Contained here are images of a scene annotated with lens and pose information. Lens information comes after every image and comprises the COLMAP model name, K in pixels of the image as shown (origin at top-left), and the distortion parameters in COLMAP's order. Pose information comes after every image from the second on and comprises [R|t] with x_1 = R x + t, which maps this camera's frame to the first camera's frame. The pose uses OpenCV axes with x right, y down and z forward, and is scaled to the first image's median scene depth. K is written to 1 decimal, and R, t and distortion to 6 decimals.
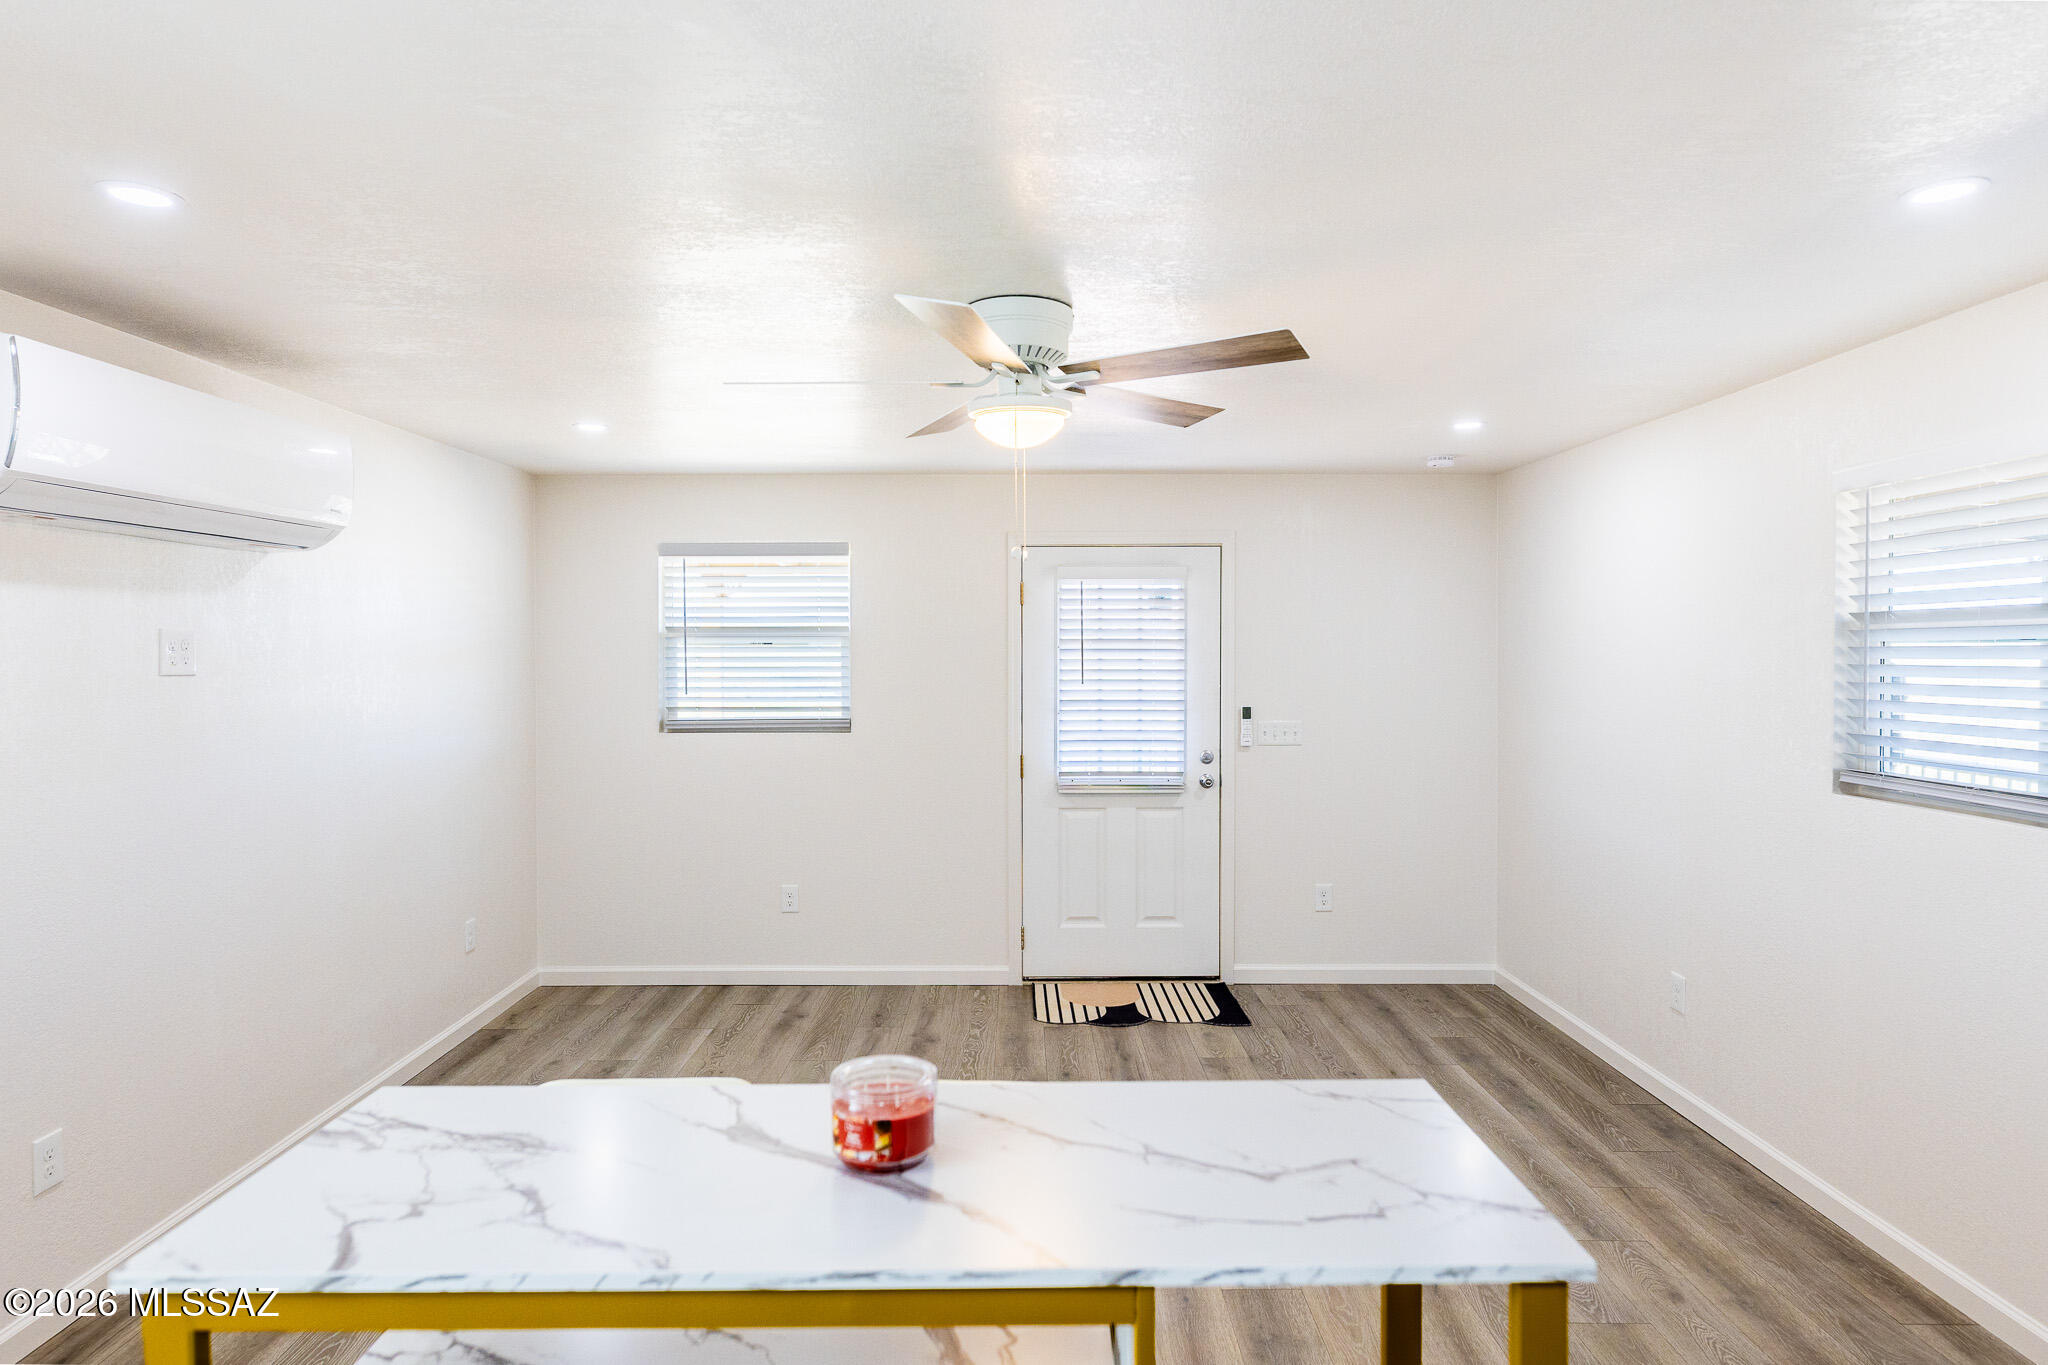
lens RADIAL K [[1171.8, 0, 1024.0], [0, 1171.8, 682.5], [0, 0, 1]] dist [0.000379, -0.000088]
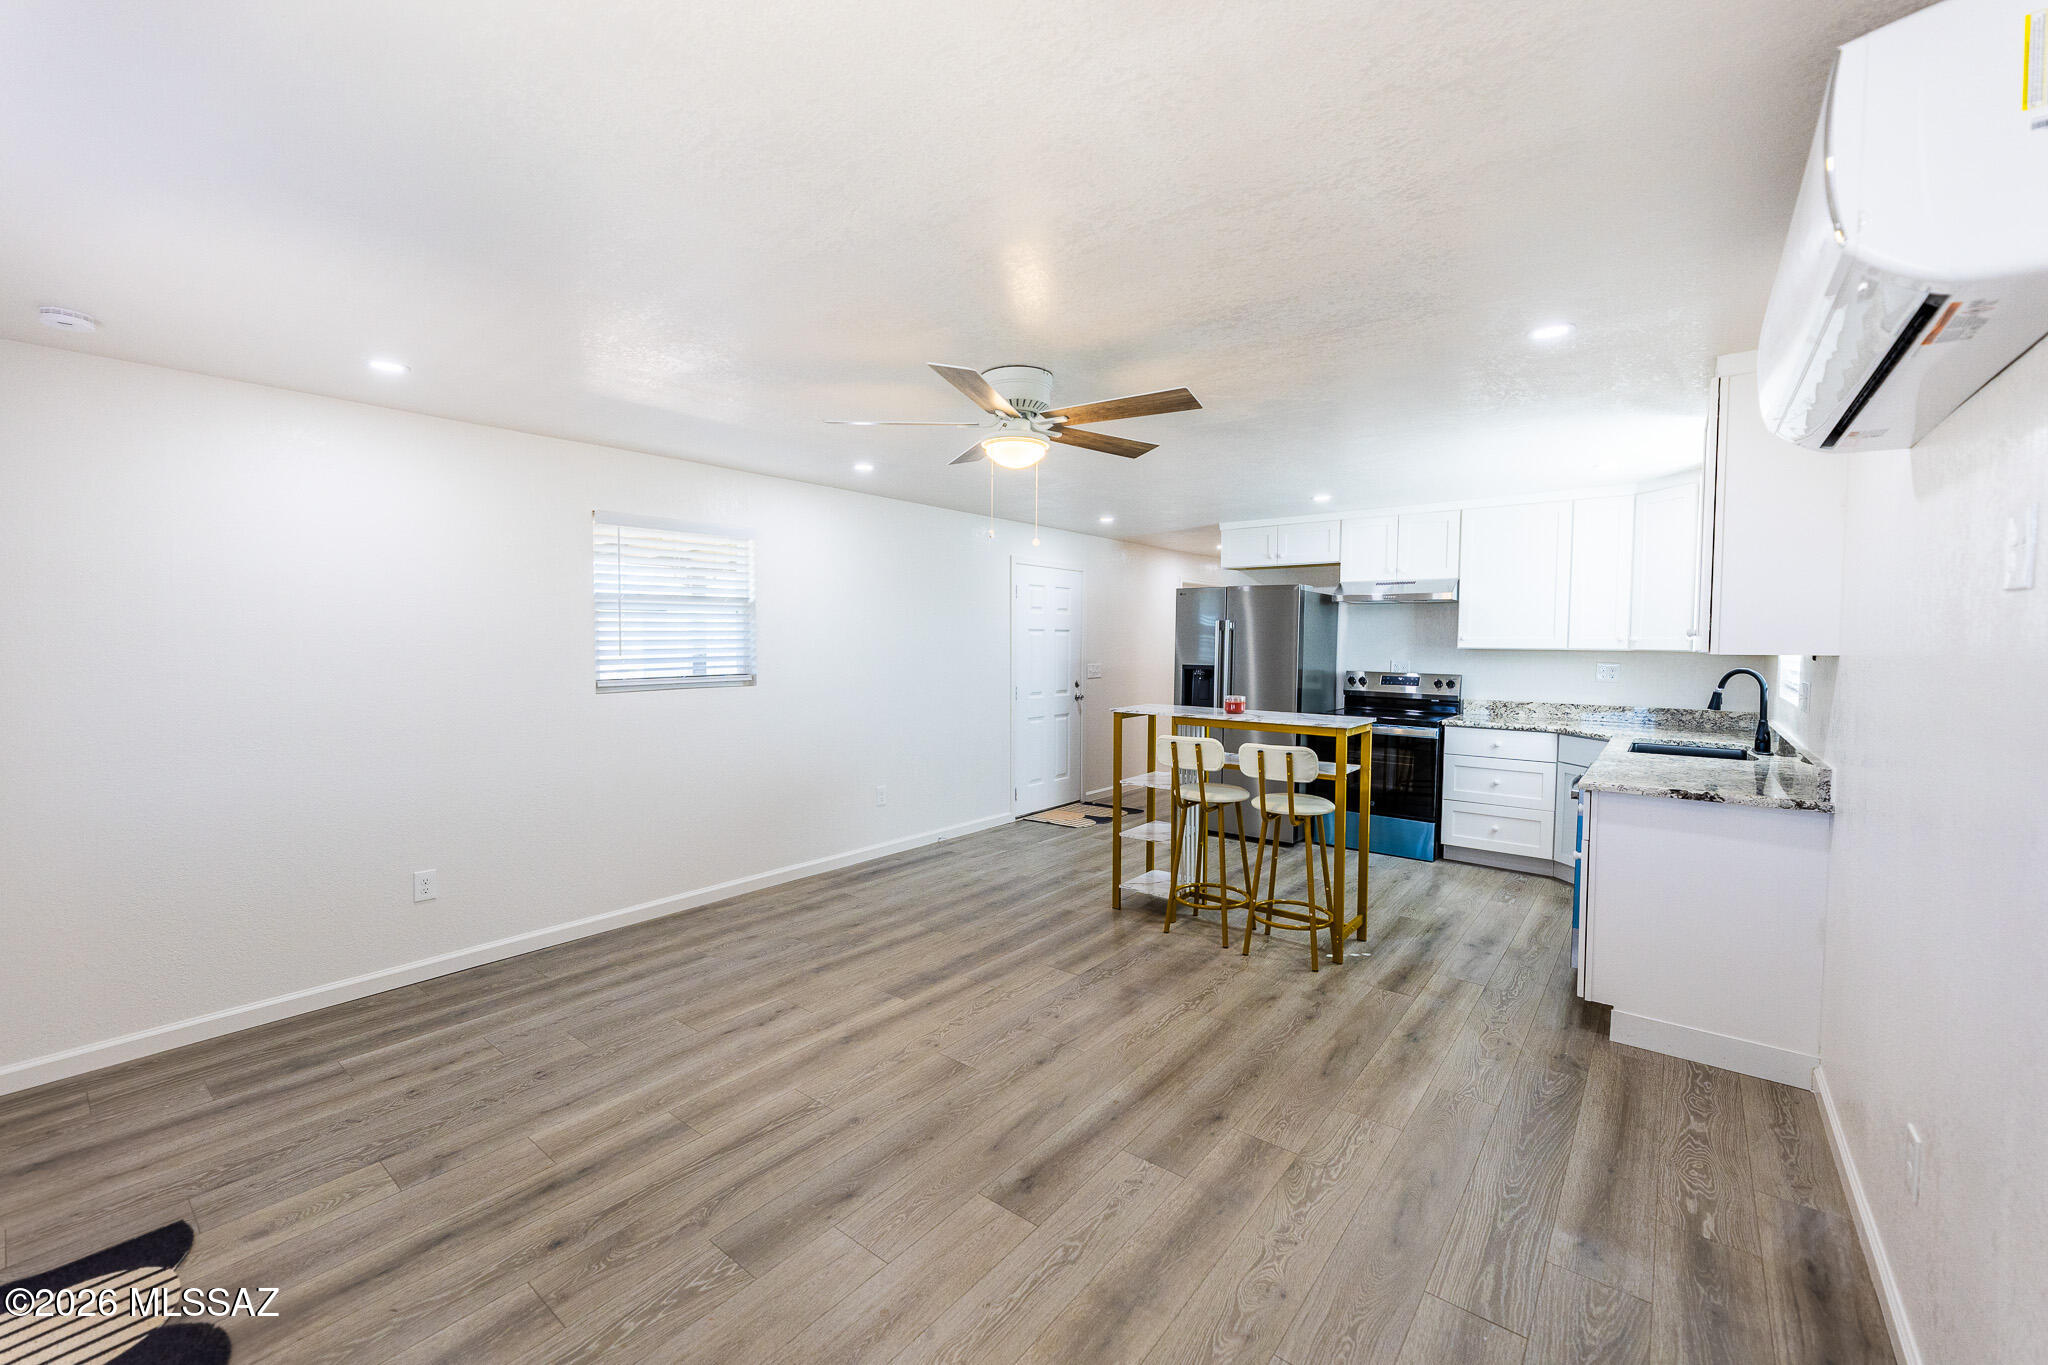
lens RADIAL K [[838.3, 0, 1016.6], [0, 838.3, 671.8], [0, 0, 1]] dist [-0.000720, -0.000090]
pose [[-0.784782, -0.031947, 0.618948, -0.445452], [0.007604, 0.998099, 0.061158, -0.017296], [-0.619725, 0.052702, -0.783048, 1.162439]]
